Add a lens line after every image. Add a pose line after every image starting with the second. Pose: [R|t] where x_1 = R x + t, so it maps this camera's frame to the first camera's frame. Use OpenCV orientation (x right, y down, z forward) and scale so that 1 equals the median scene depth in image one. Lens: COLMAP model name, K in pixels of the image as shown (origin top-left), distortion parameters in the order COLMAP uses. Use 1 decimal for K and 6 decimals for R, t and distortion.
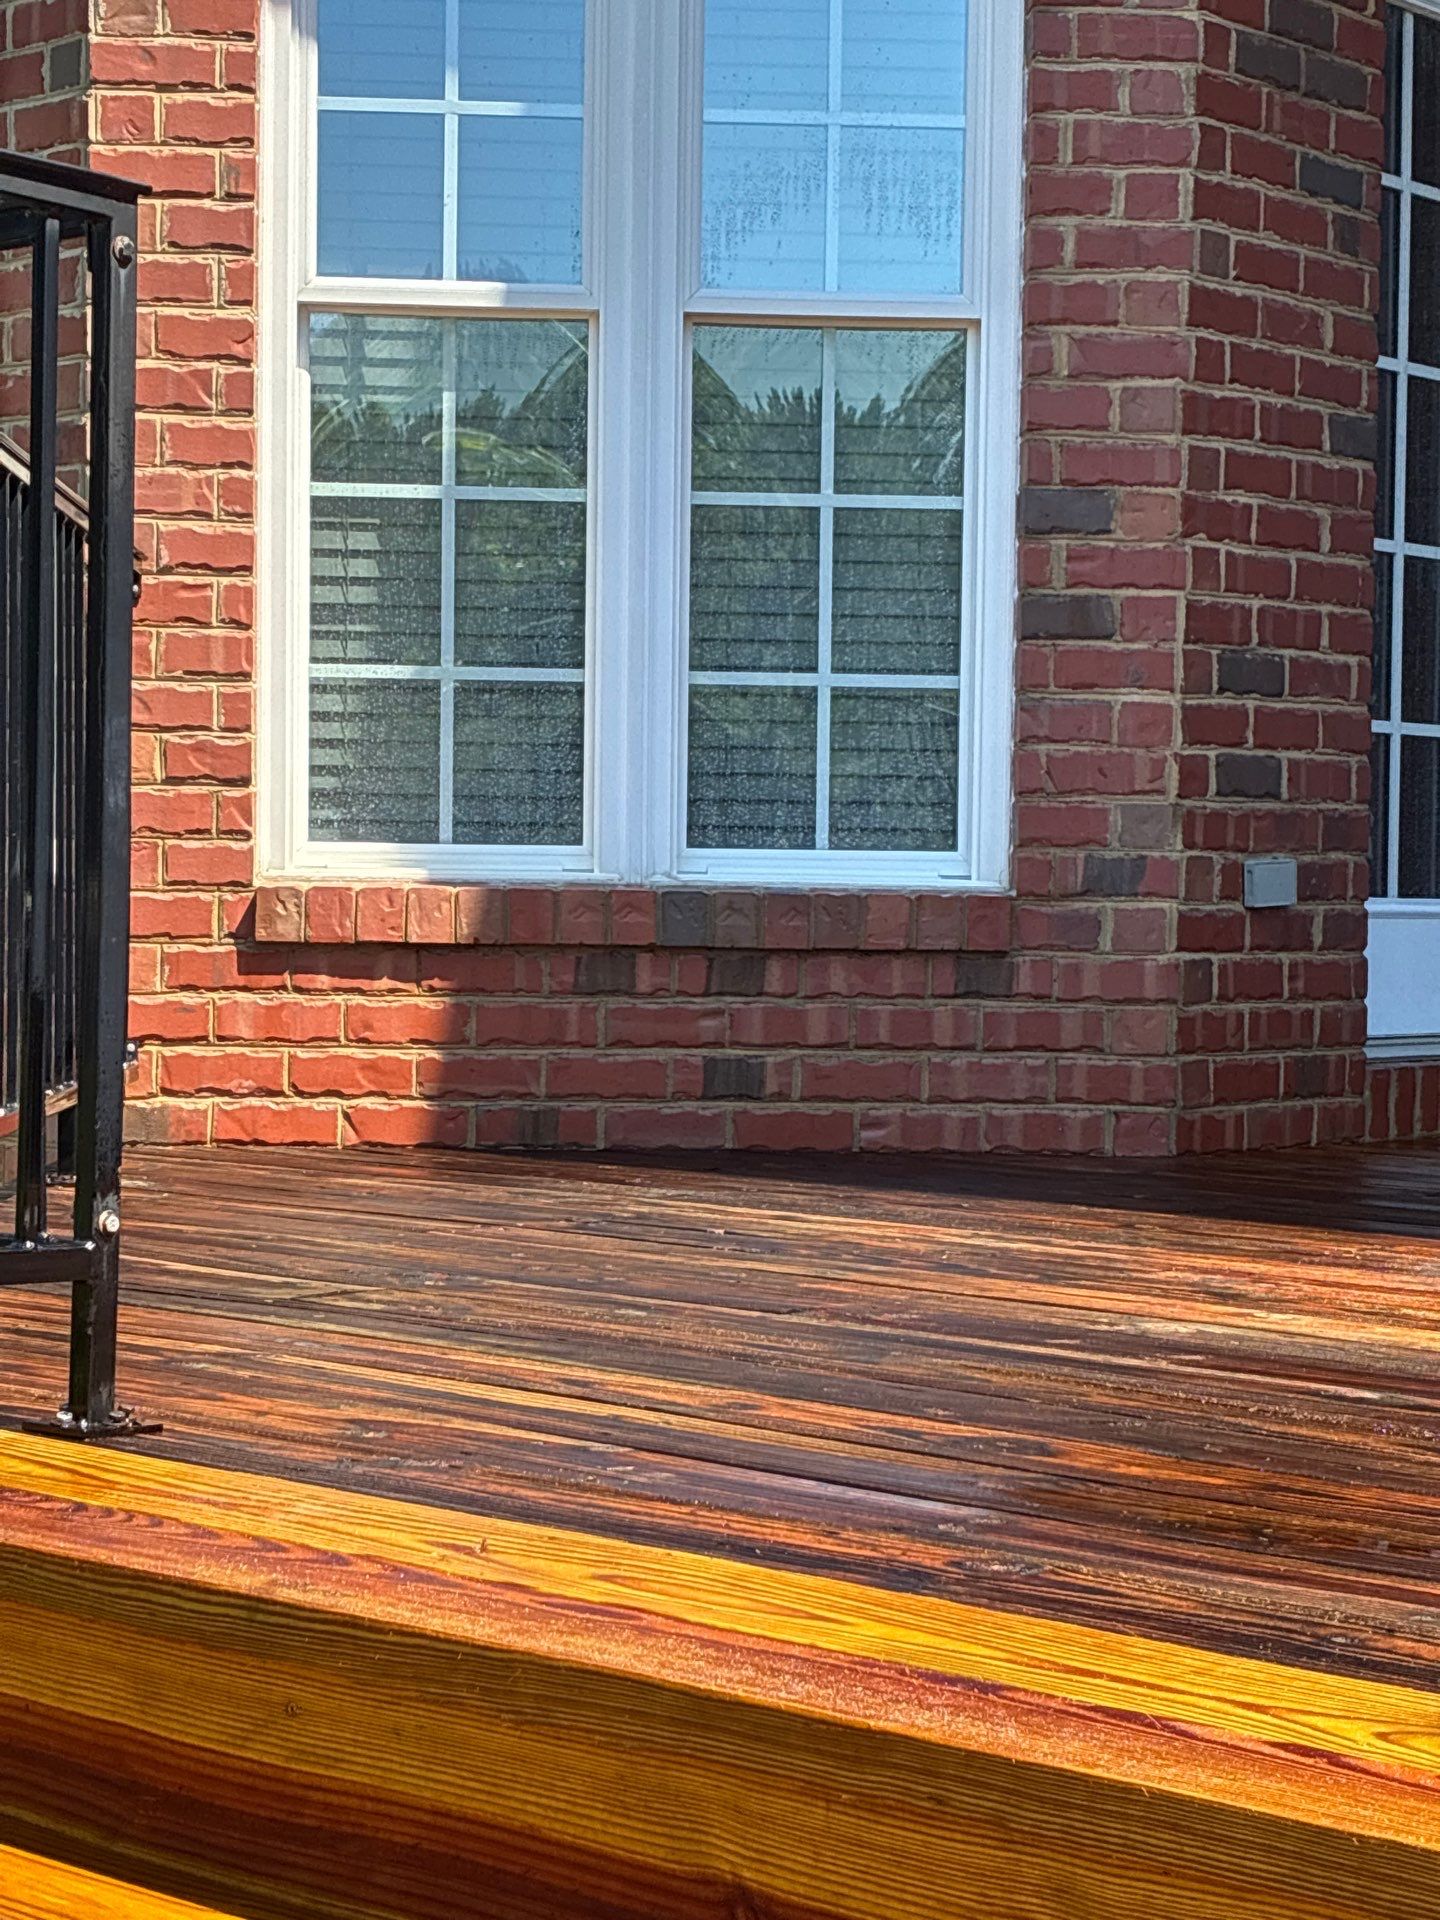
lens RADIAL K [[3536.1, 0, 719.6], [0, 3536.1, 953.7], [0, 0, 1]] dist [0.118617, 0.000000]
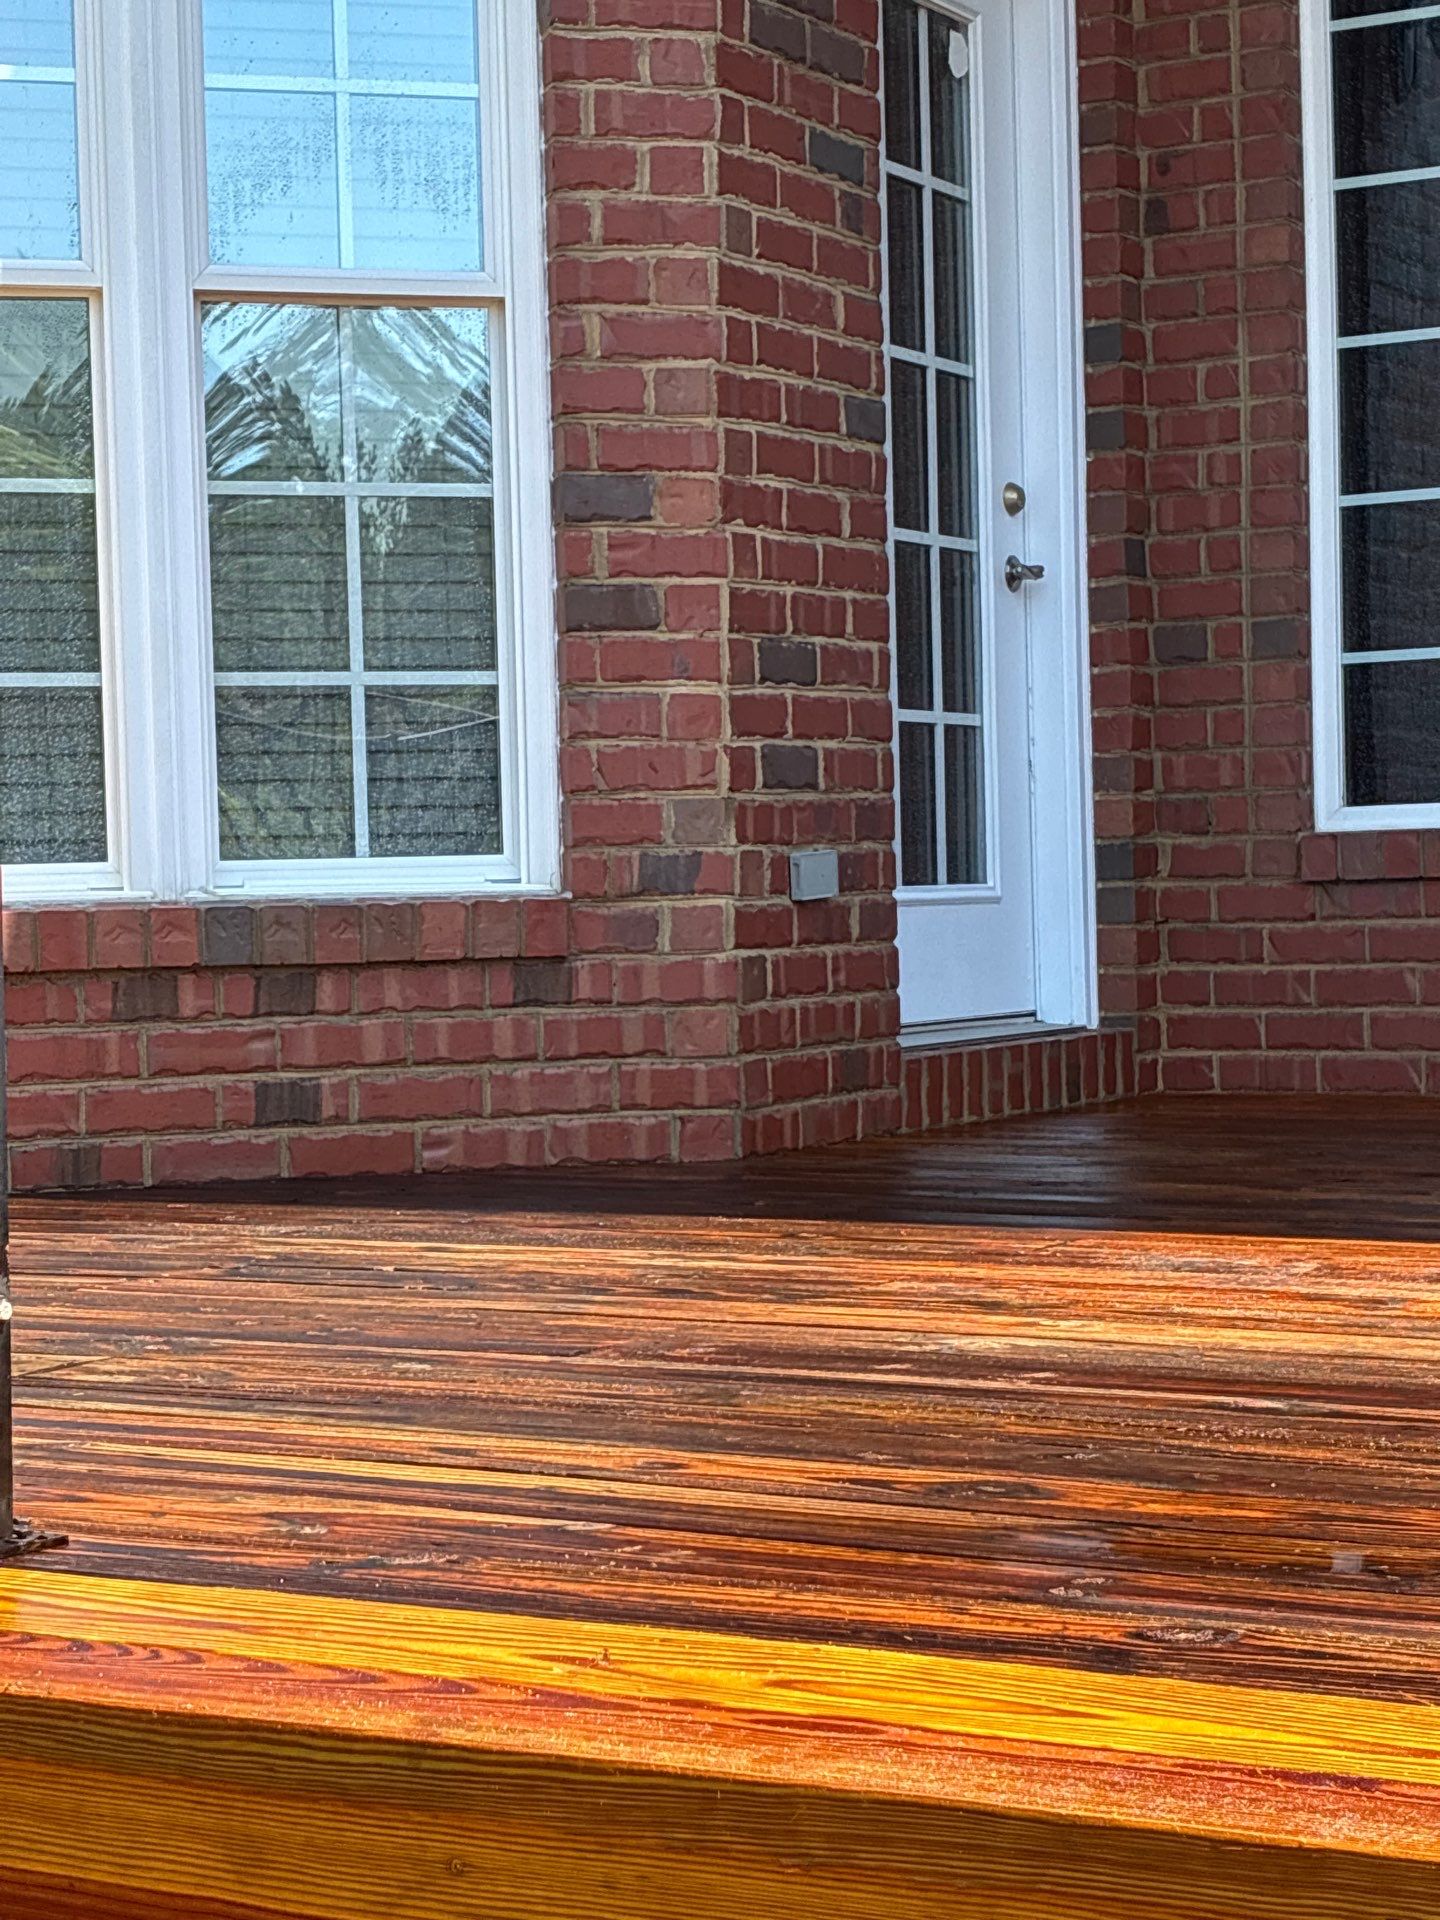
lens RADIAL K [[3536.4, 0, 671.8], [0, 3536.4, 988.3], [0, 0, 1]] dist [0.120079, 0.000000]
pose [[0.978408, -0.044399, 0.201859, -0.085159], [0.042542, 0.999003, 0.013530, -0.003738], [-0.202259, -0.004650, 0.979321, 0.052192]]
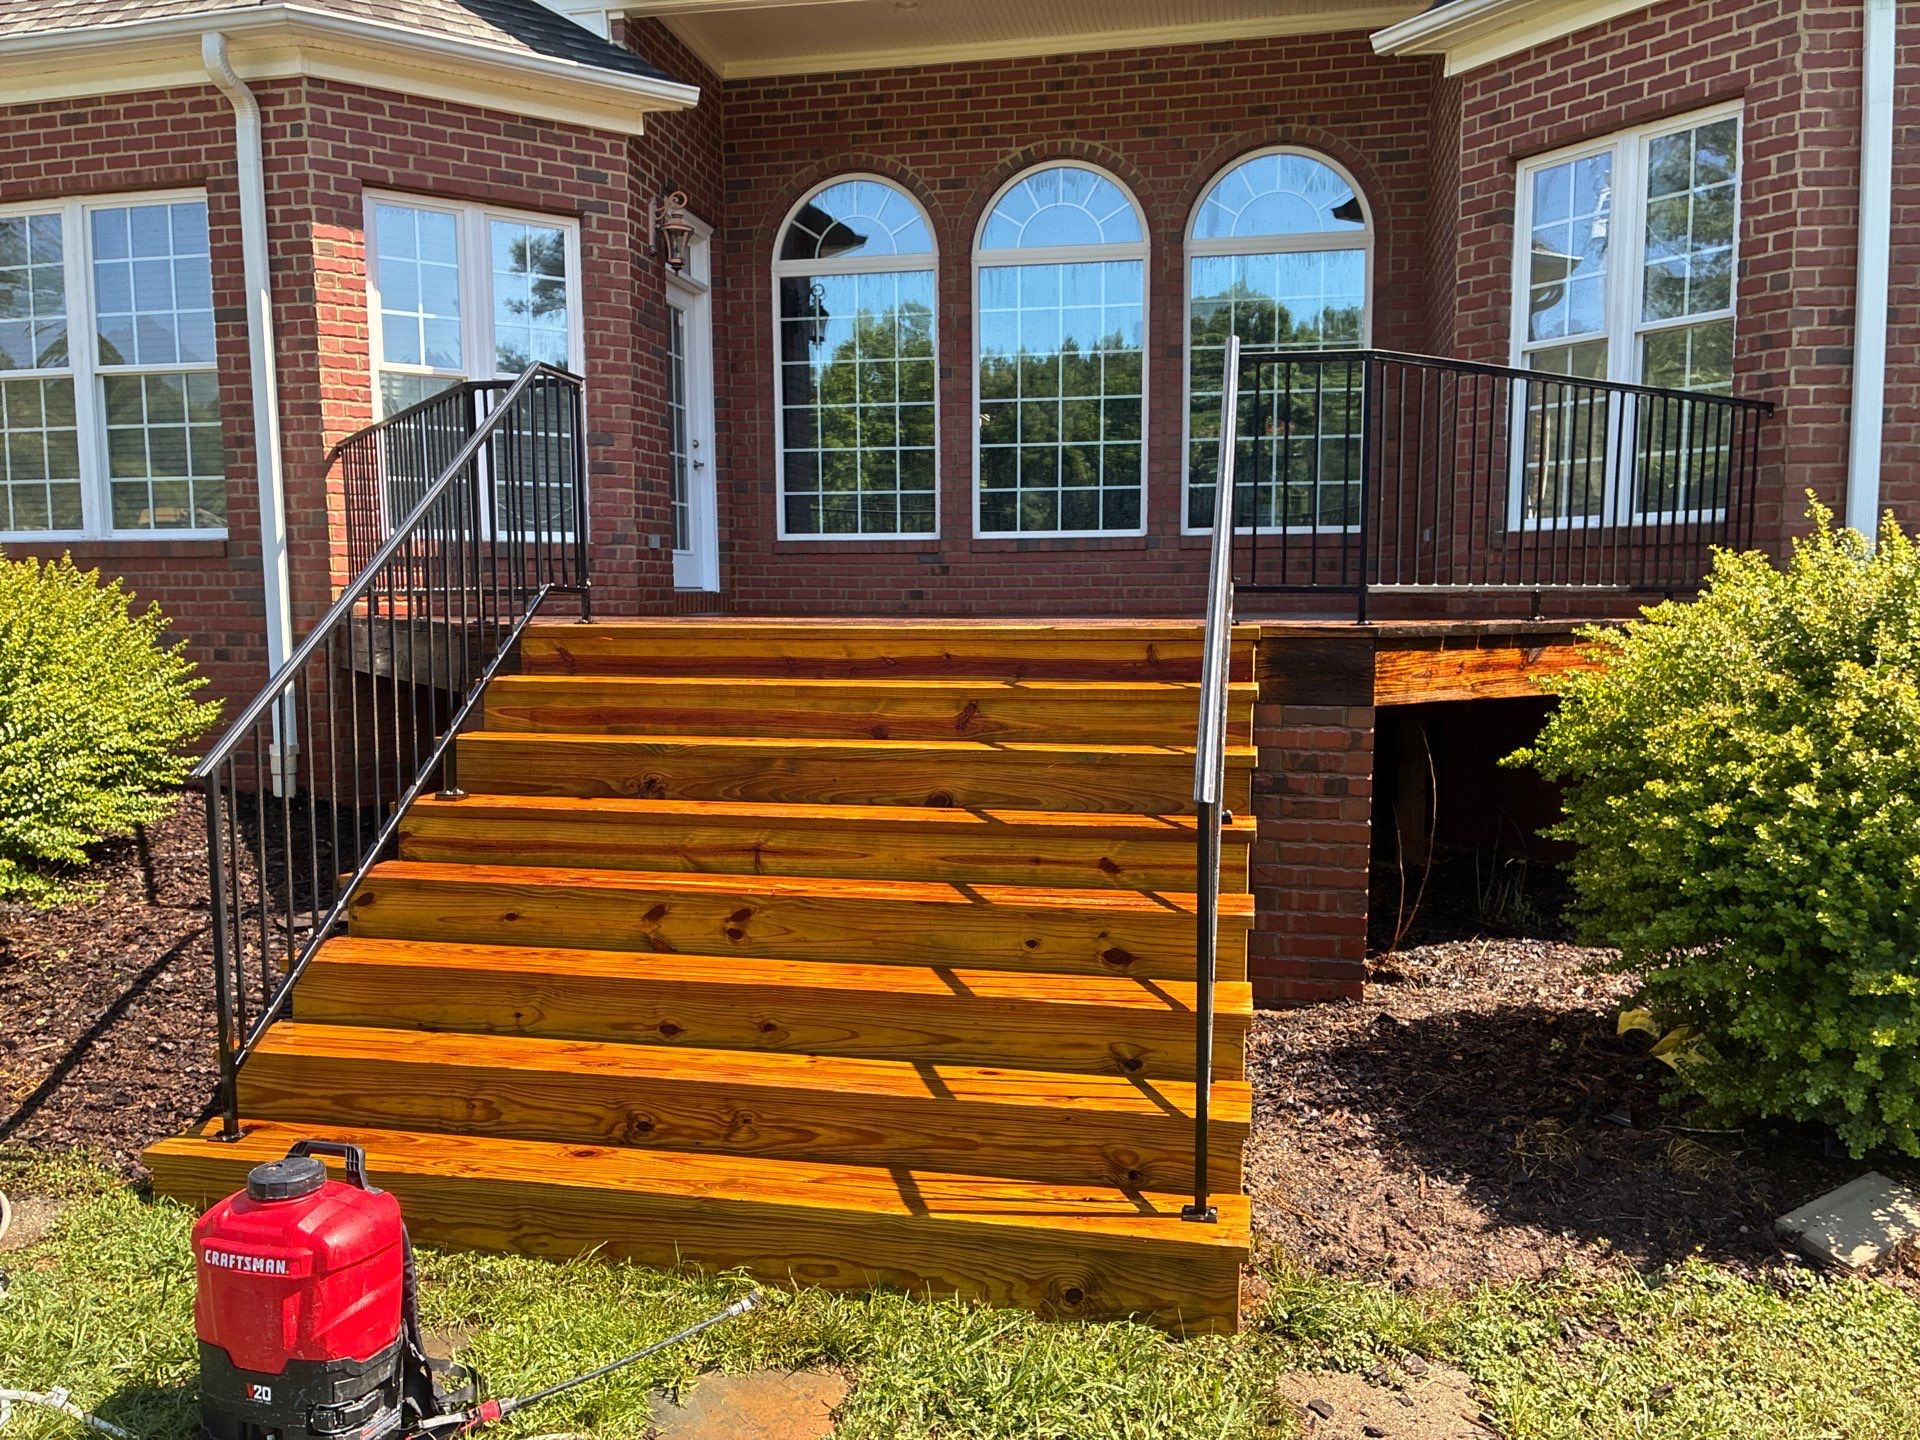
lens RADIAL K [[1420.8, 0, 959.1], [0, 1420.8, 728.3], [0, 0, 1]] dist [0.009661, 0.002604]
pose [[0.859302, -0.067388, 0.507010, -0.355151], [0.026149, 0.995774, 0.088032, 0.054246], [-0.510800, -0.062388, 0.857433, -0.480680]]
